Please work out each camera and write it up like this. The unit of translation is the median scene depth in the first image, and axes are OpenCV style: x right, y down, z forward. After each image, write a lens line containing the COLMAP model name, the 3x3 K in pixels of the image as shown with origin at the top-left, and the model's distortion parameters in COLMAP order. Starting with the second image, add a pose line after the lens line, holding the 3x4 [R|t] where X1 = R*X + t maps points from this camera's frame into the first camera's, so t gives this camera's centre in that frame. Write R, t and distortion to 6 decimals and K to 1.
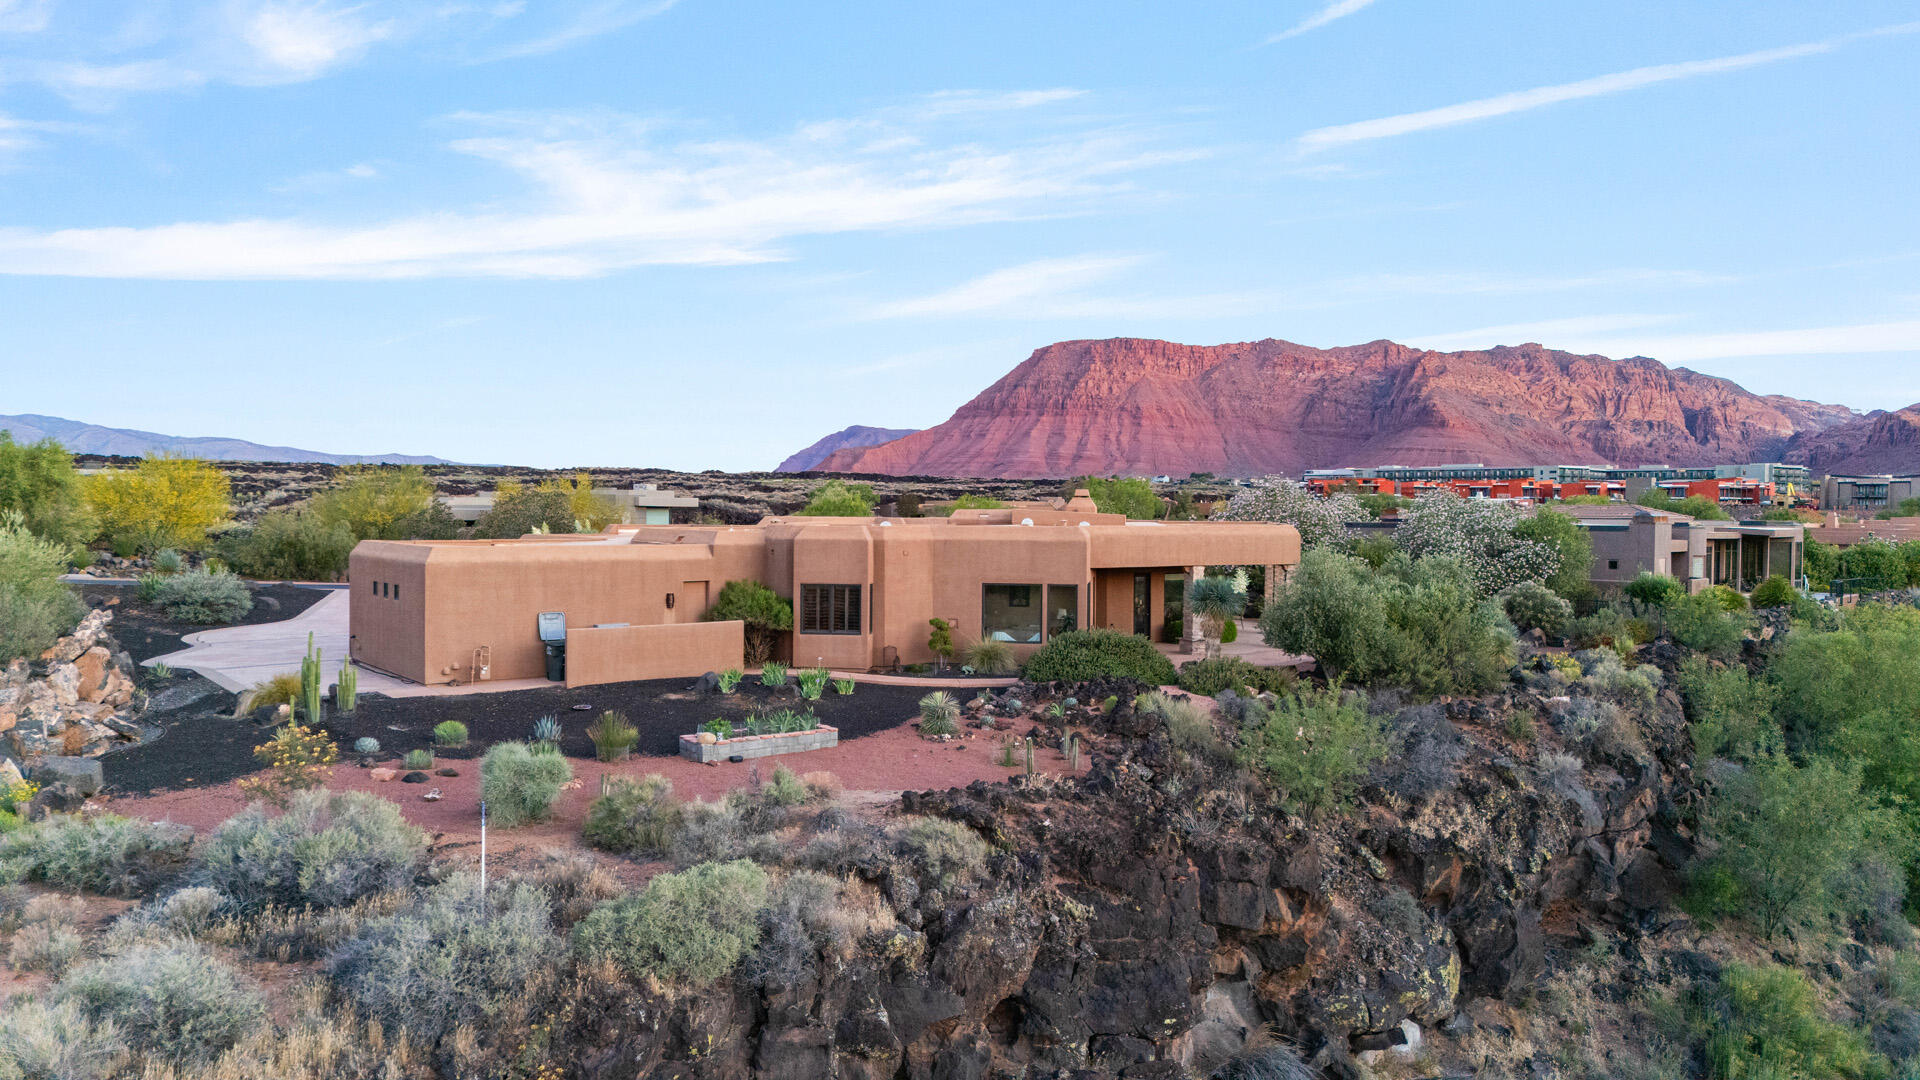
lens RADIAL K [[1388.0, 0, 960.0], [0, 1388.0, 540.0], [0, 0, 1]] dist [0.092018, -0.093181]
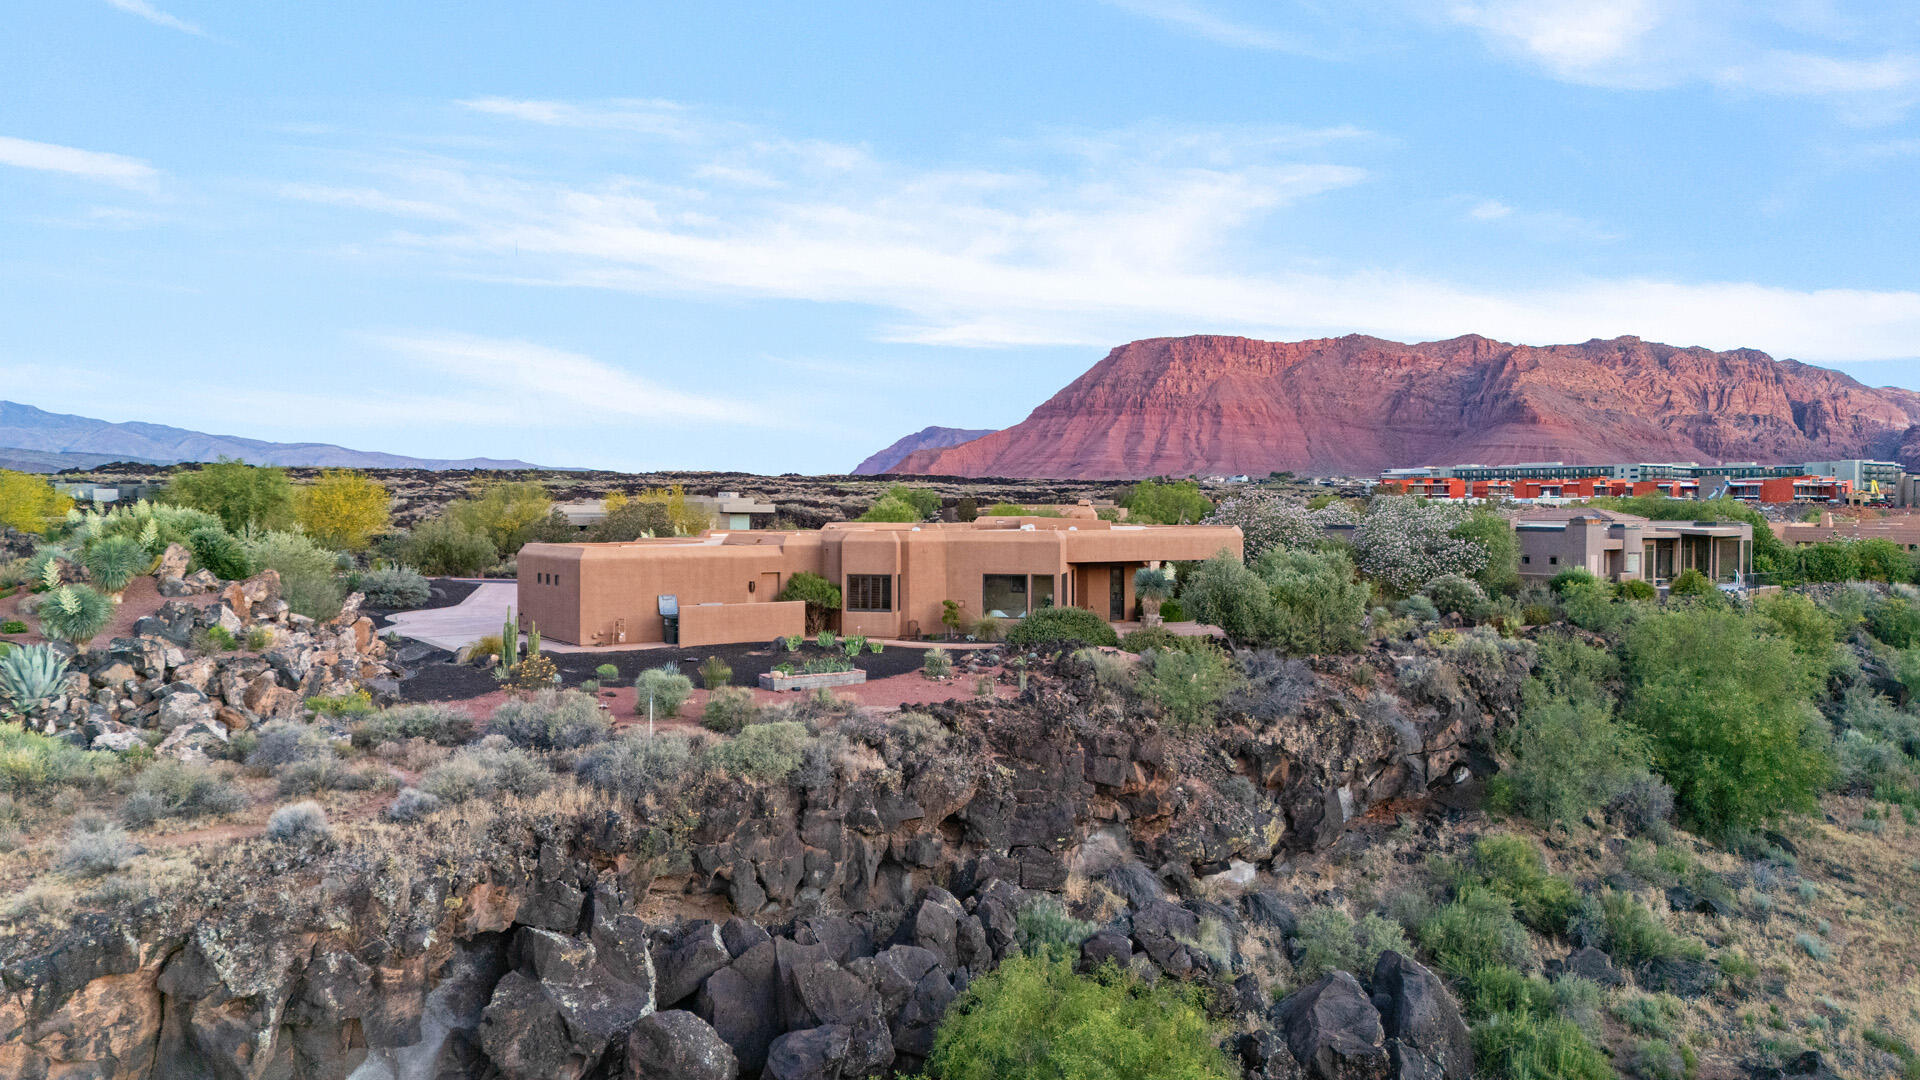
lens RADIAL K [[1388.0, 0, 960.0], [0, 1388.0, 540.0], [0, 0, 1]] dist [0.092018, -0.093181]
pose [[0.998477, -0.003259, -0.055067, 0.078485], [0.003222, 0.999995, -0.000769, -0.000421], [0.055069, 0.000591, 0.998482, -0.386895]]
